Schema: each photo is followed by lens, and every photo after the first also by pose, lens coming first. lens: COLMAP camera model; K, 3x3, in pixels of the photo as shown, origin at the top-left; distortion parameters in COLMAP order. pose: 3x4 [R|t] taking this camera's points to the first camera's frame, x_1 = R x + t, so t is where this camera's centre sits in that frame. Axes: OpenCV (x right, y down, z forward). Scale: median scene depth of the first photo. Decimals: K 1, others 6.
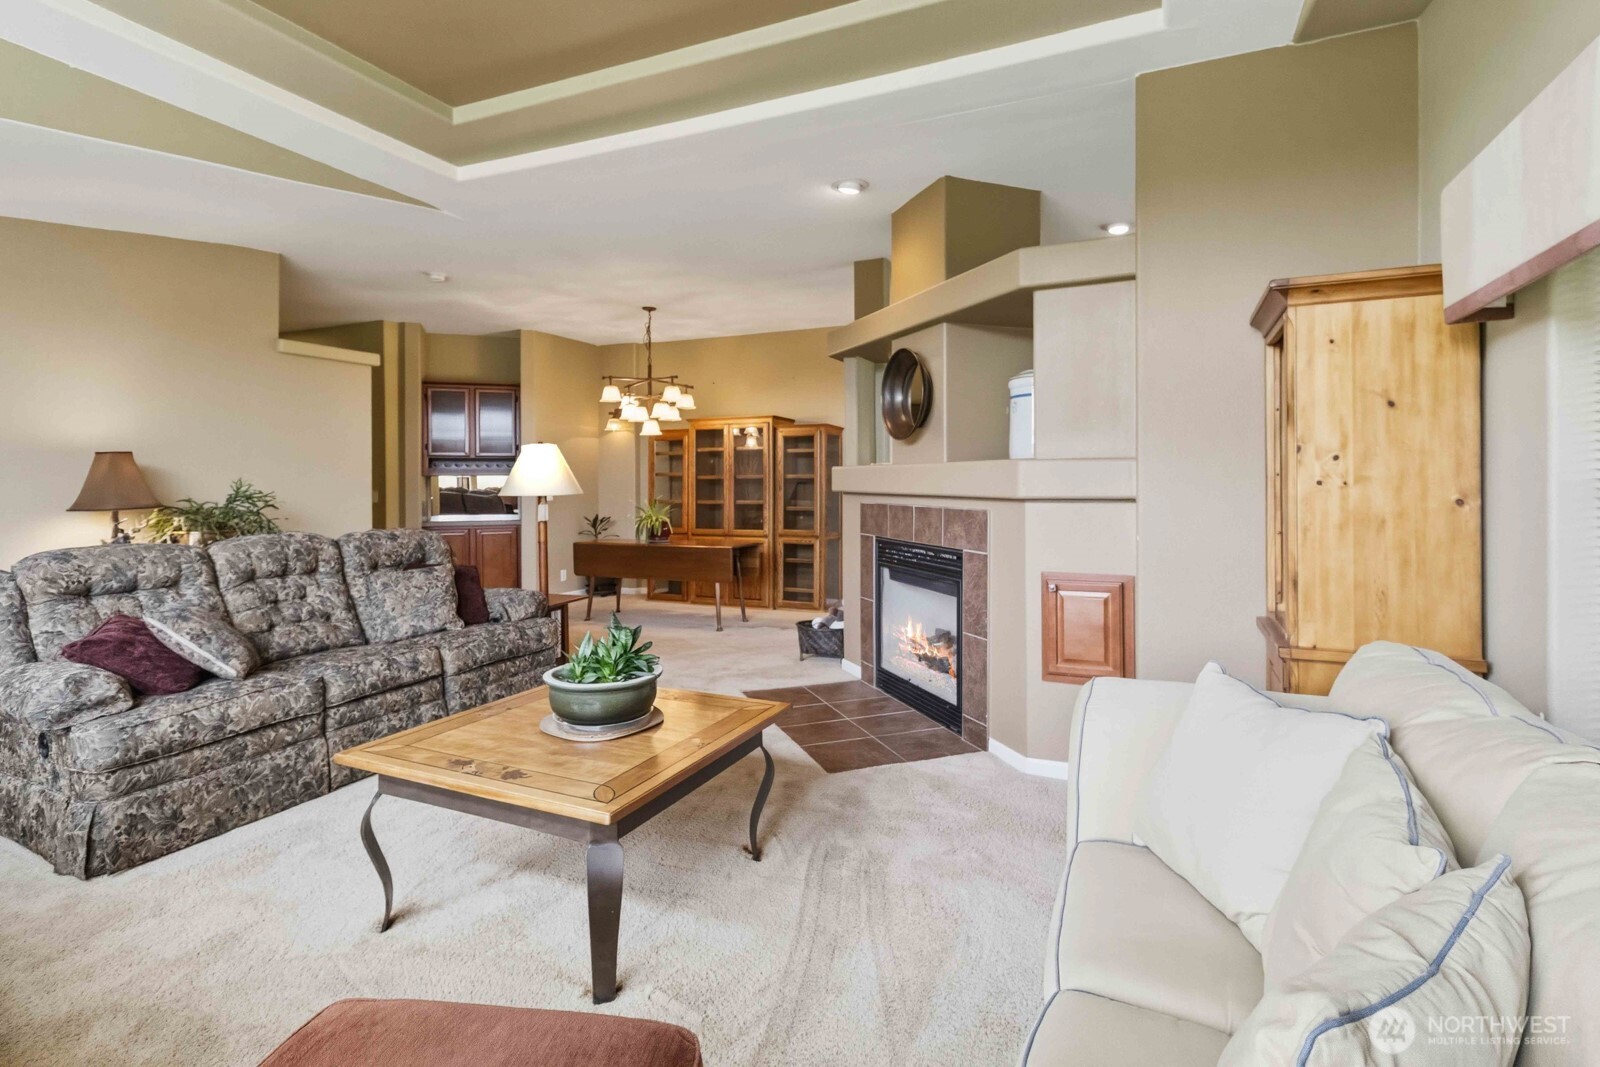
lens RADIAL K [[764.8, 0, 799.3], [0, 764.8, 485.7], [0, 0, 1]] dist [0.003156, 0.000309]
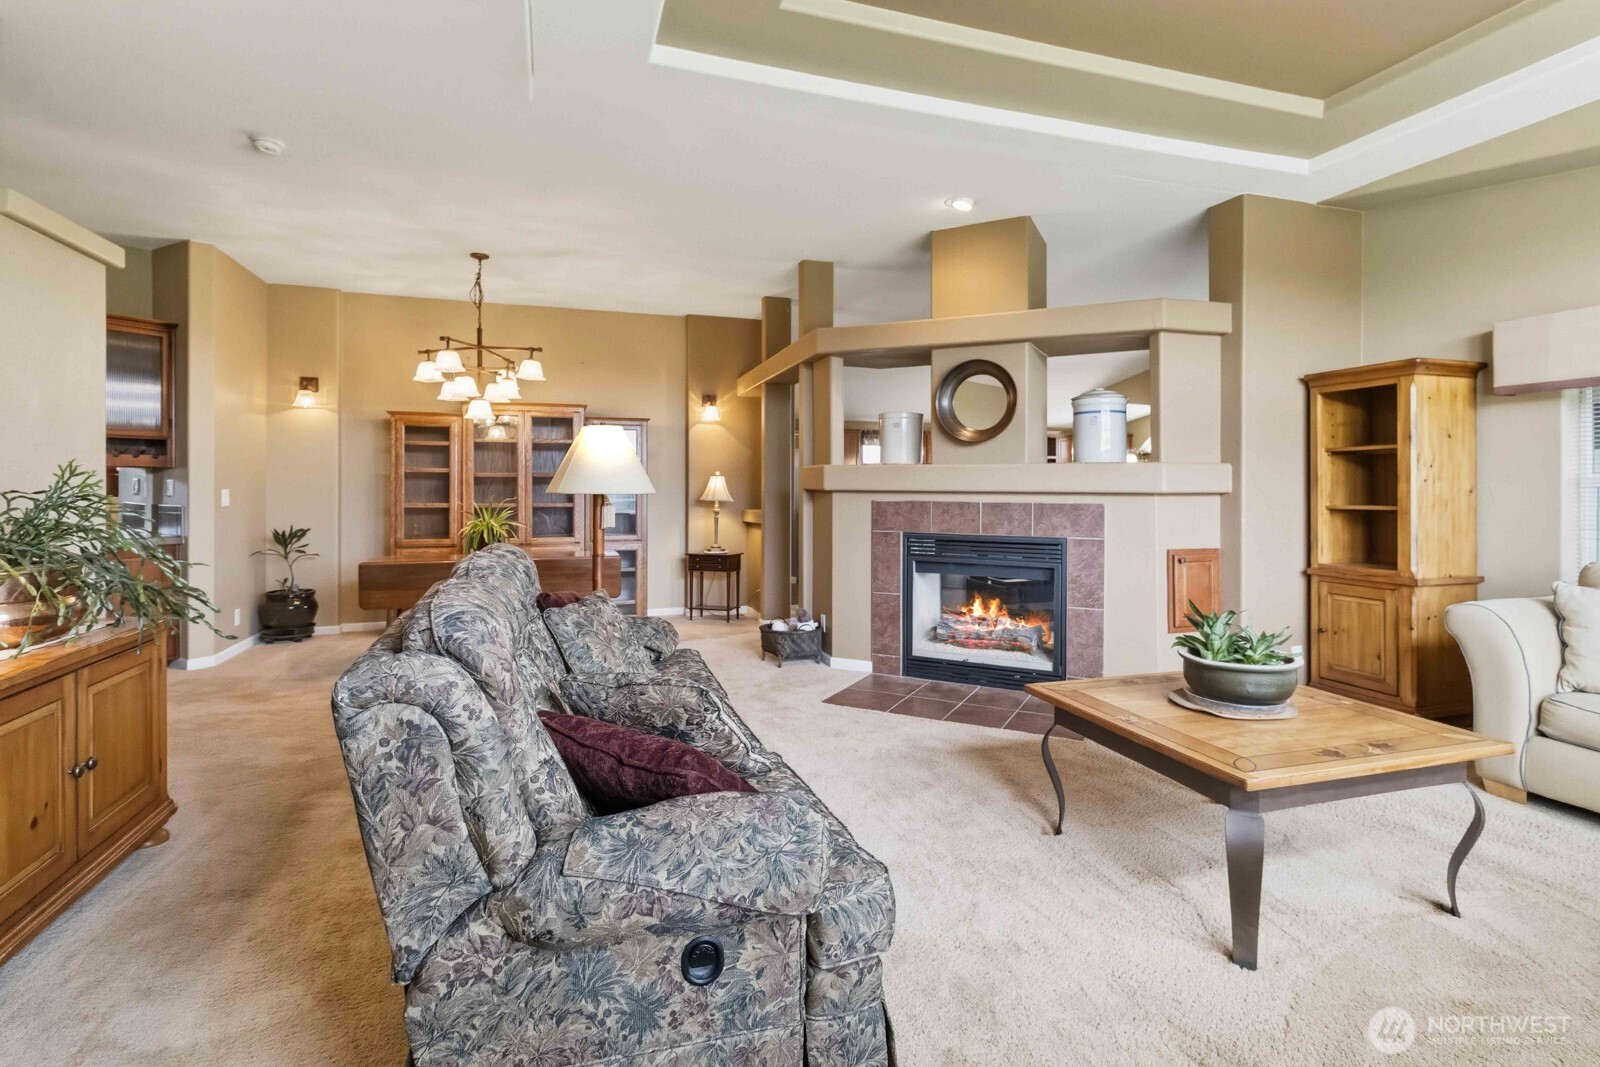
lens RADIAL K [[764.8, 0, 799.3], [0, 764.8, 485.7], [0, 0, 1]] dist [0.003156, 0.000309]
pose [[0.750426, 0.006197, 0.660925, -0.844191], [-0.001340, 0.999968, -0.007855, 0.012903], [-0.660953, 0.005009, 0.750411, 0.369572]]
